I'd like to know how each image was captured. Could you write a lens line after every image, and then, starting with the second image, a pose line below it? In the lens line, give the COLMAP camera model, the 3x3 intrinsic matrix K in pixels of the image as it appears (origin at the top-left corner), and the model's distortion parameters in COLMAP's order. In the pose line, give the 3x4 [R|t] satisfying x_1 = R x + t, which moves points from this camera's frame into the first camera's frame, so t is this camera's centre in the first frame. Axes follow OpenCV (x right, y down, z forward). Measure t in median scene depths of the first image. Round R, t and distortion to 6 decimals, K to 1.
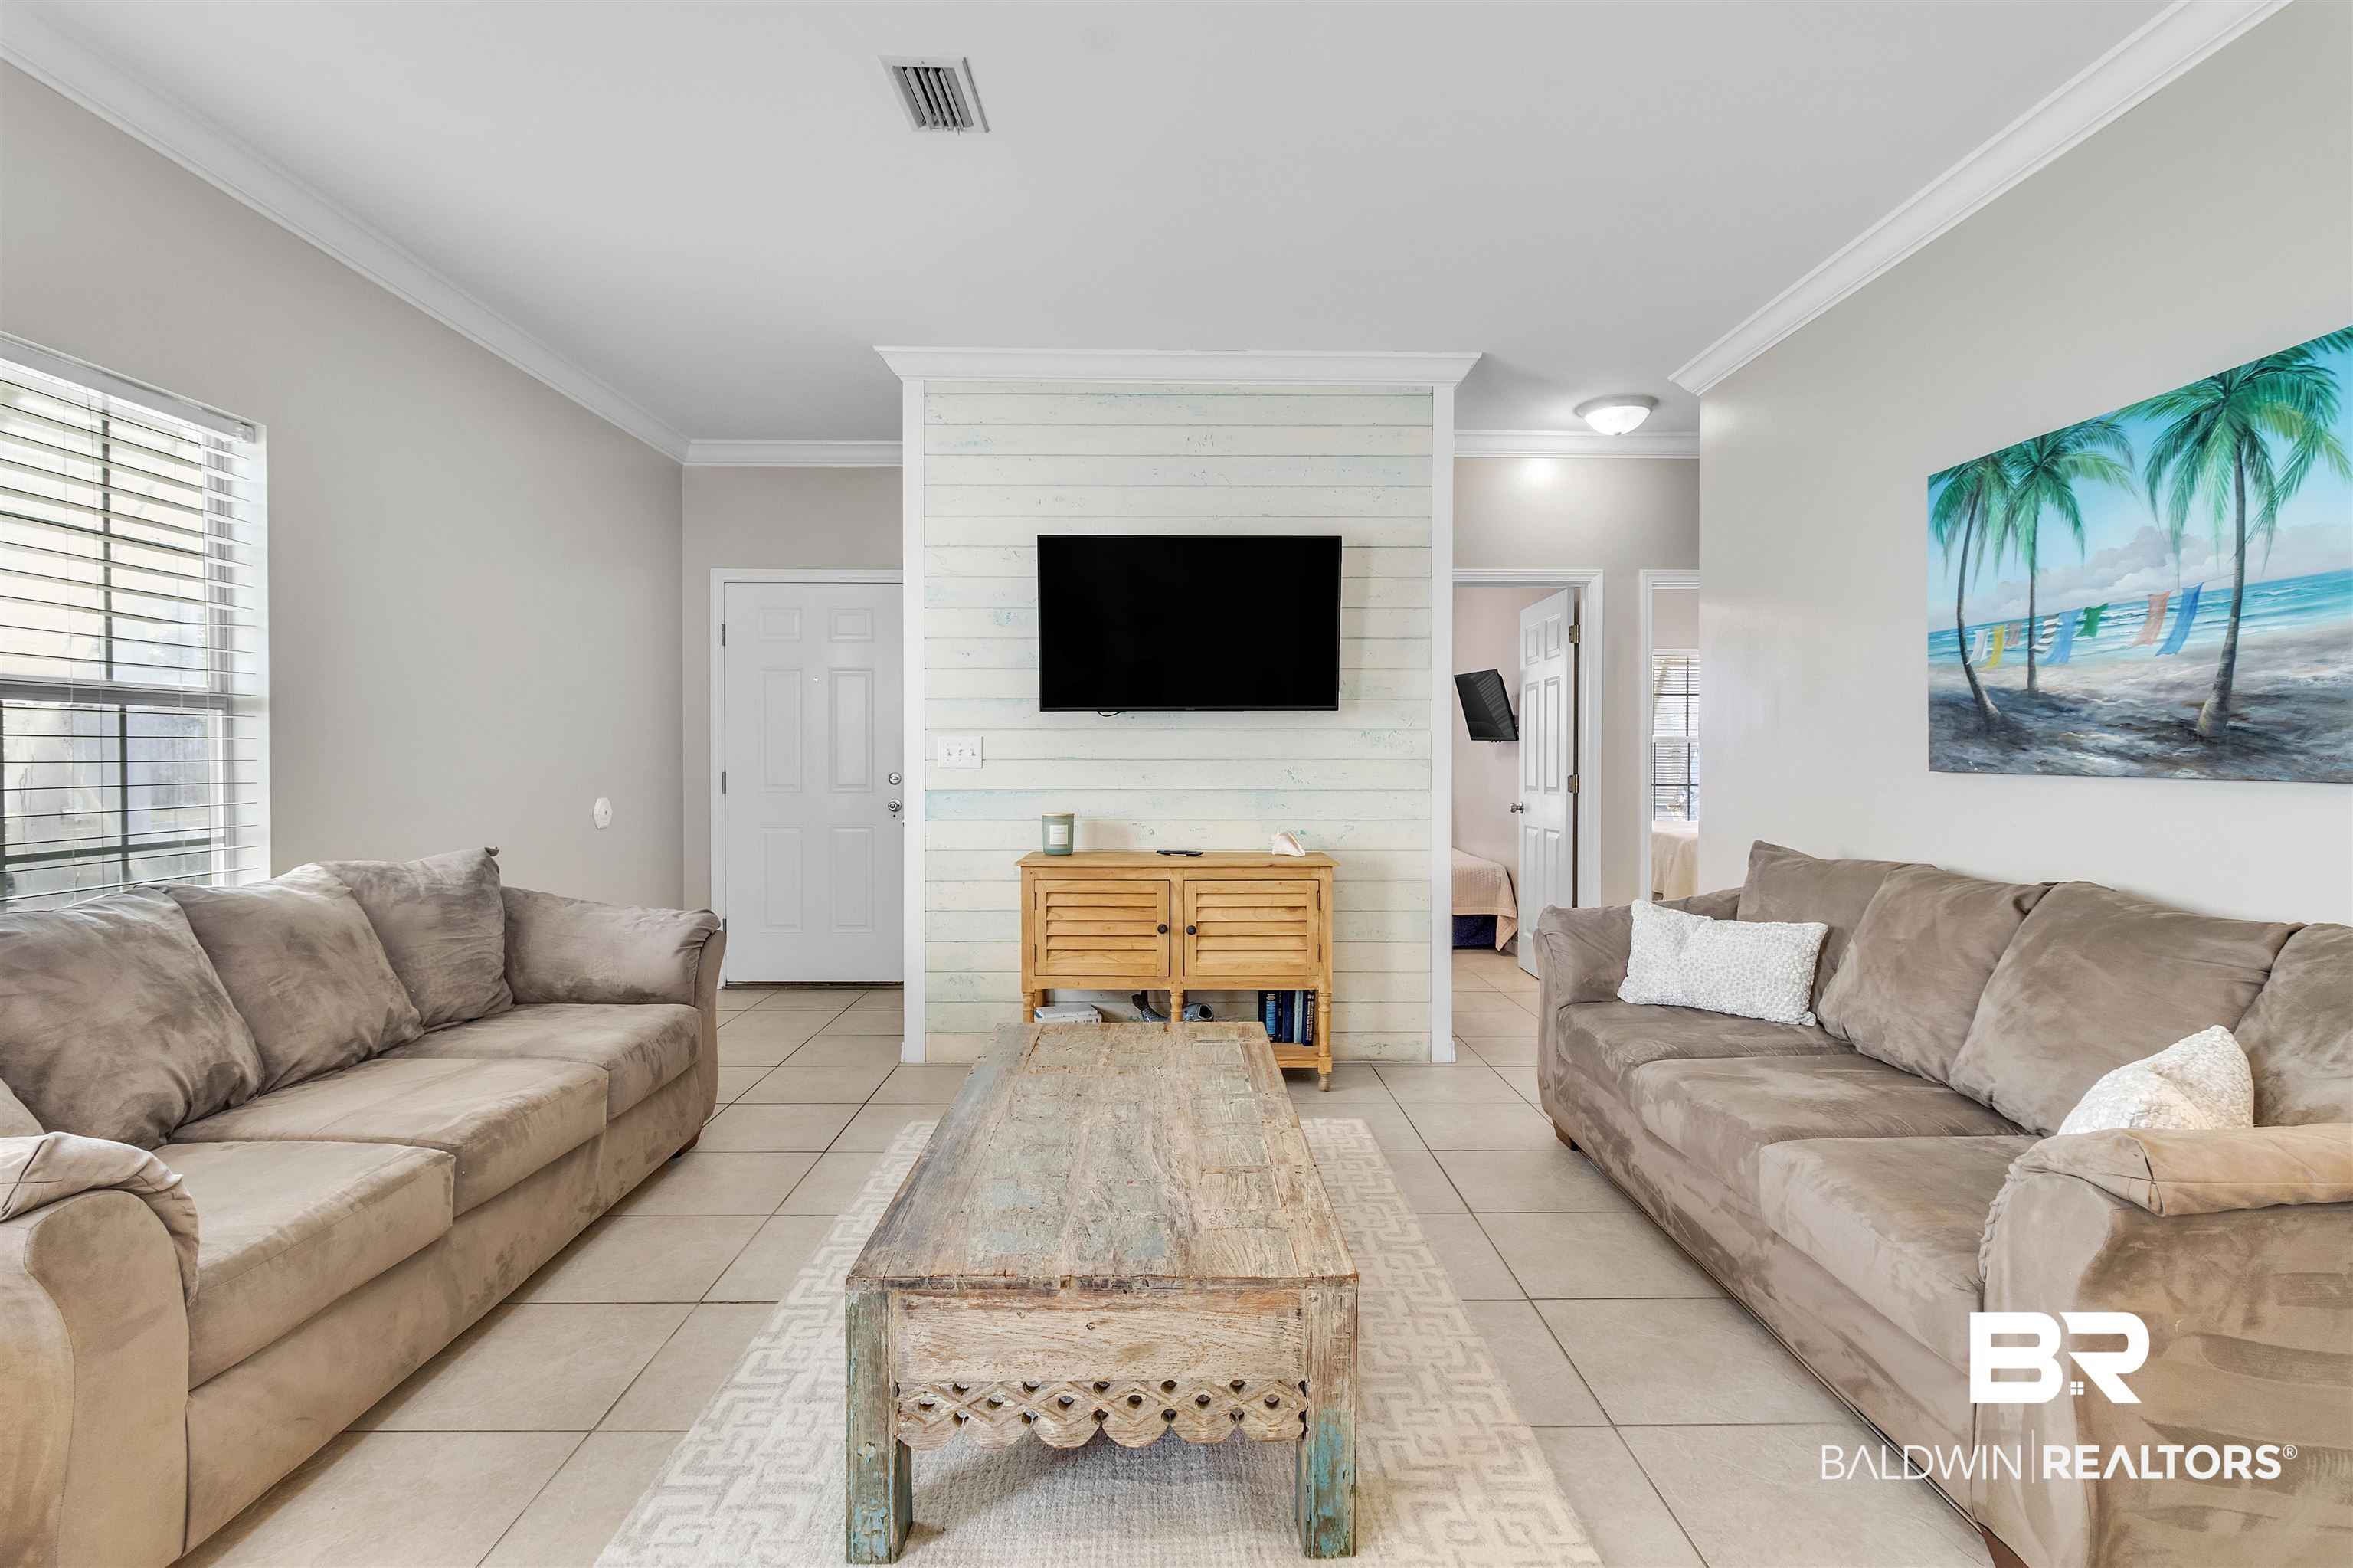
lens RADIAL K [[1106.6, 0, 1176.5], [0, 1106.6, 784.0], [0, 0, 1]] dist [-0.002800, -0.000461]
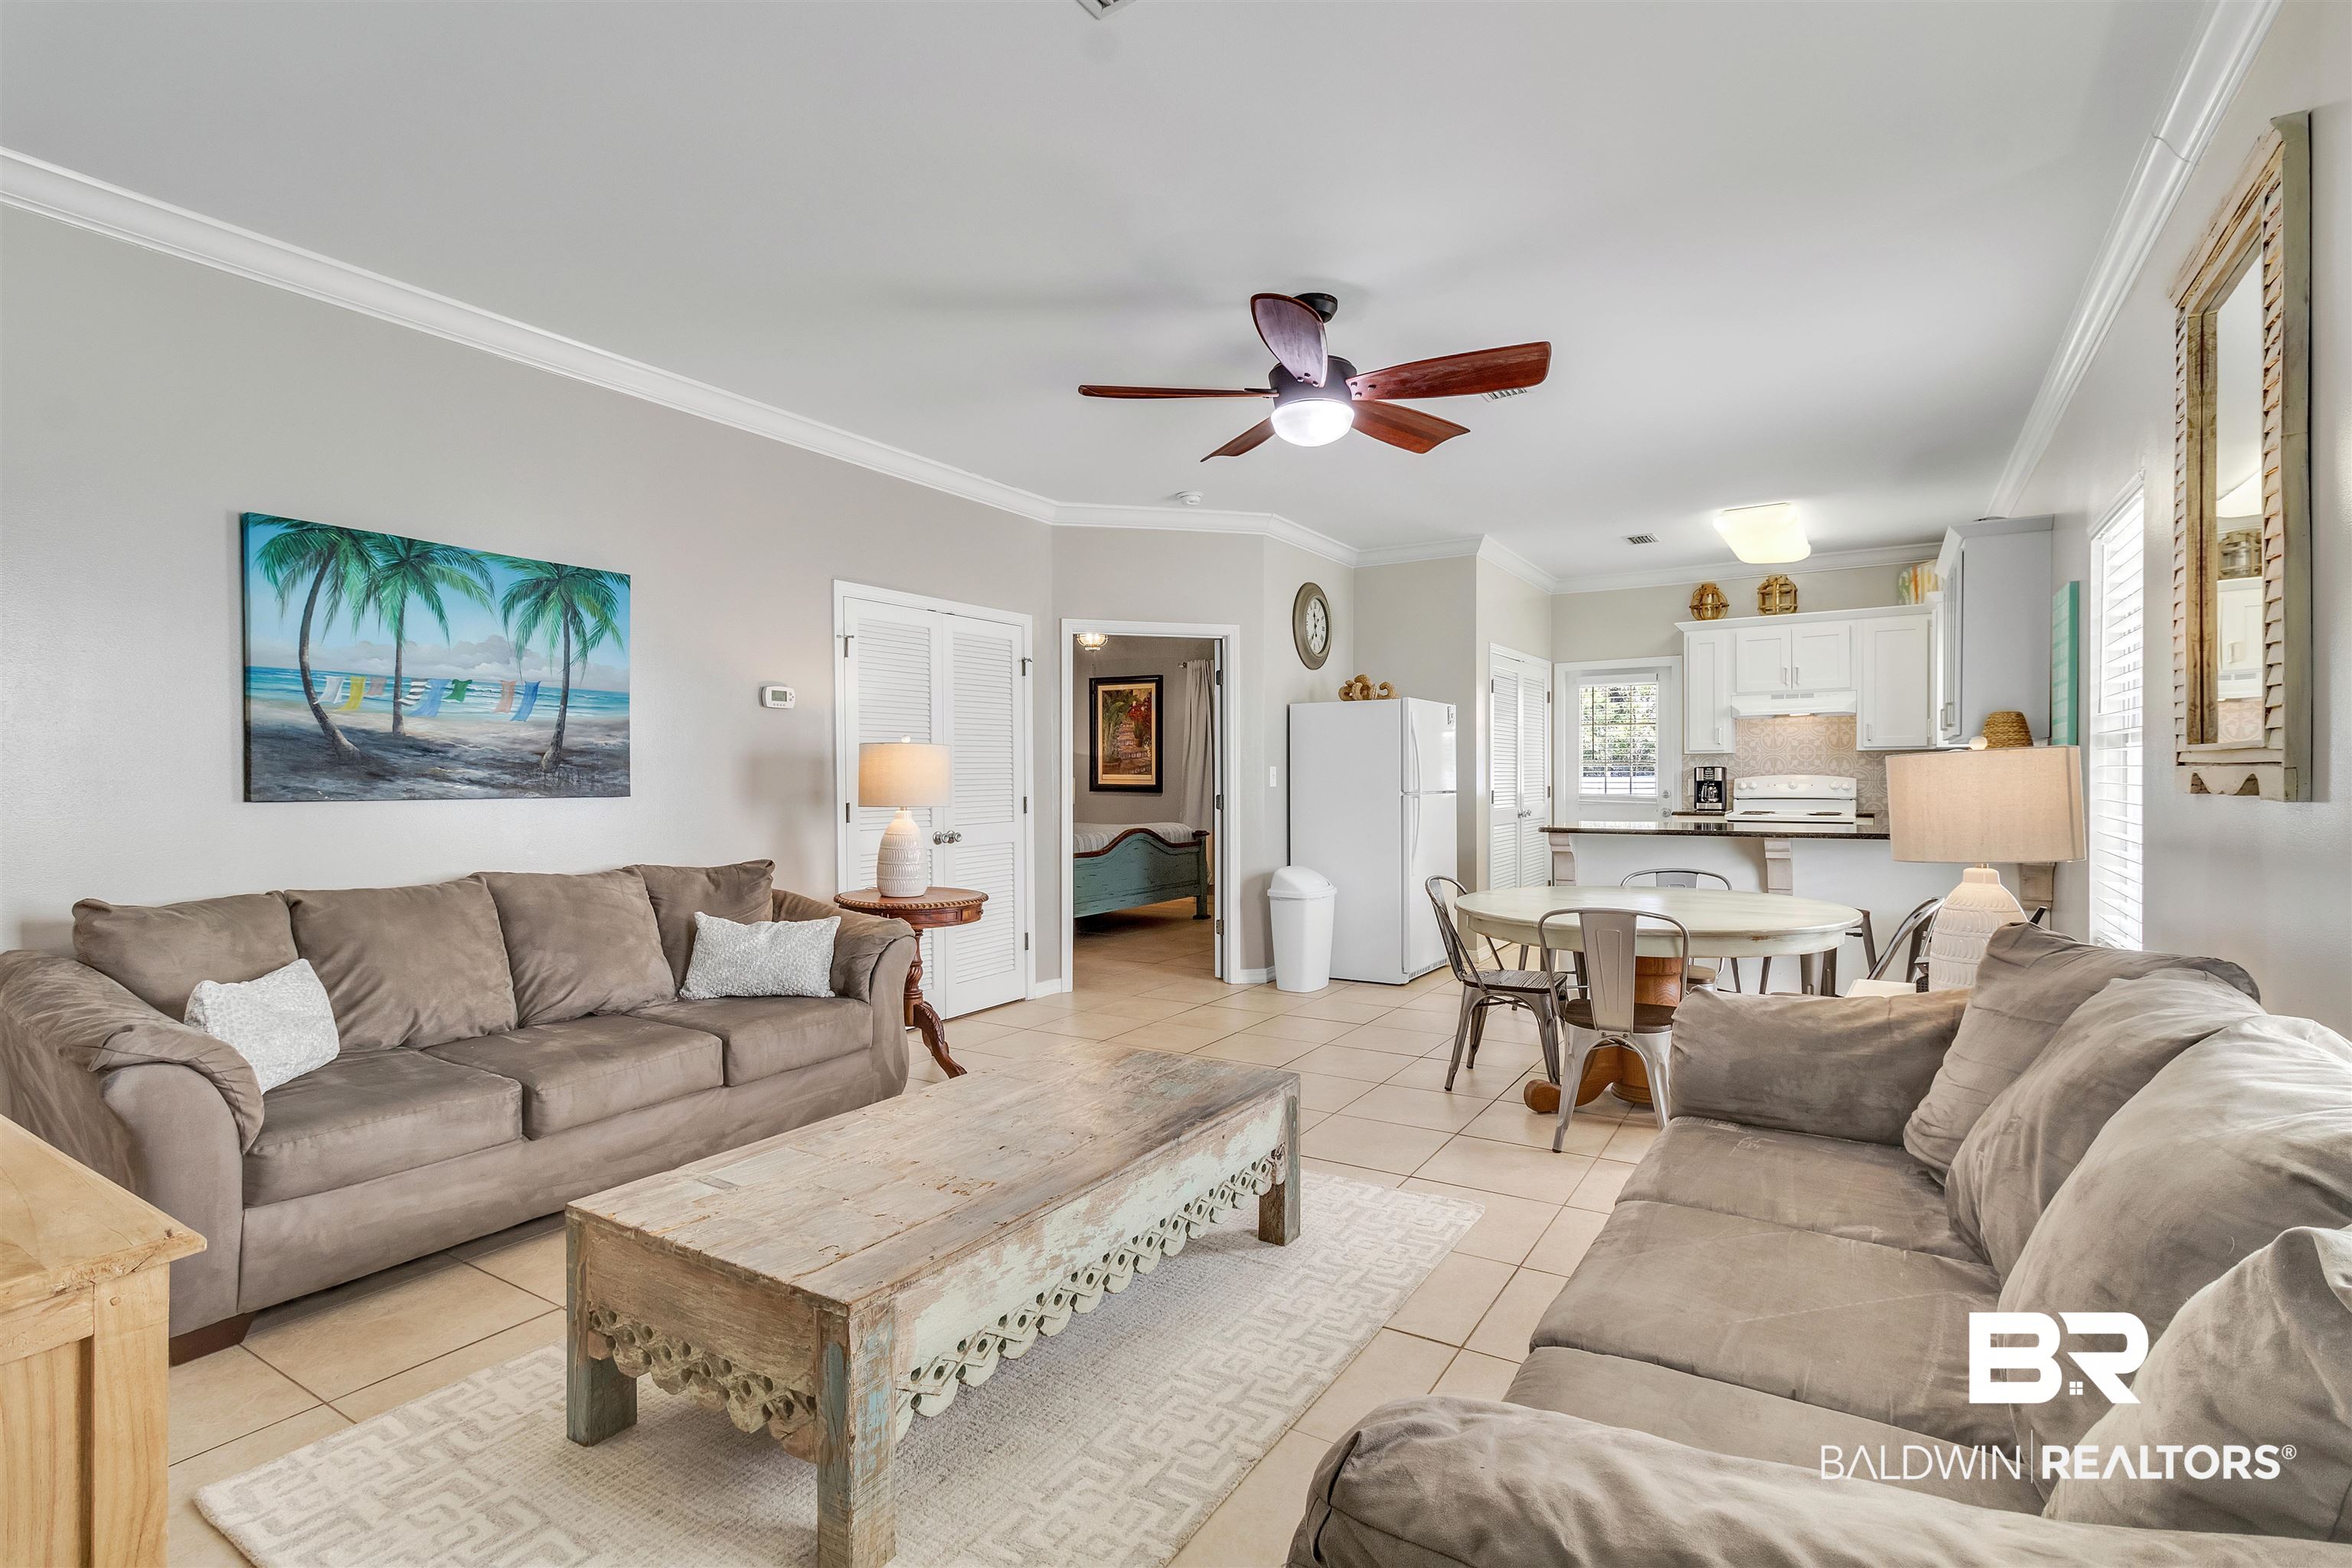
lens RADIAL K [[1106.1, 0, 1176.0], [0, 1106.1, 784.0], [0, 0, 1]] dist [-0.002800, -0.000461]
pose [[-0.834900, 0.001437, 0.550400, -0.726503], [0.019840, 0.999425, 0.027486, -0.047684], [-0.550044, 0.033868, -0.834449, 1.695369]]
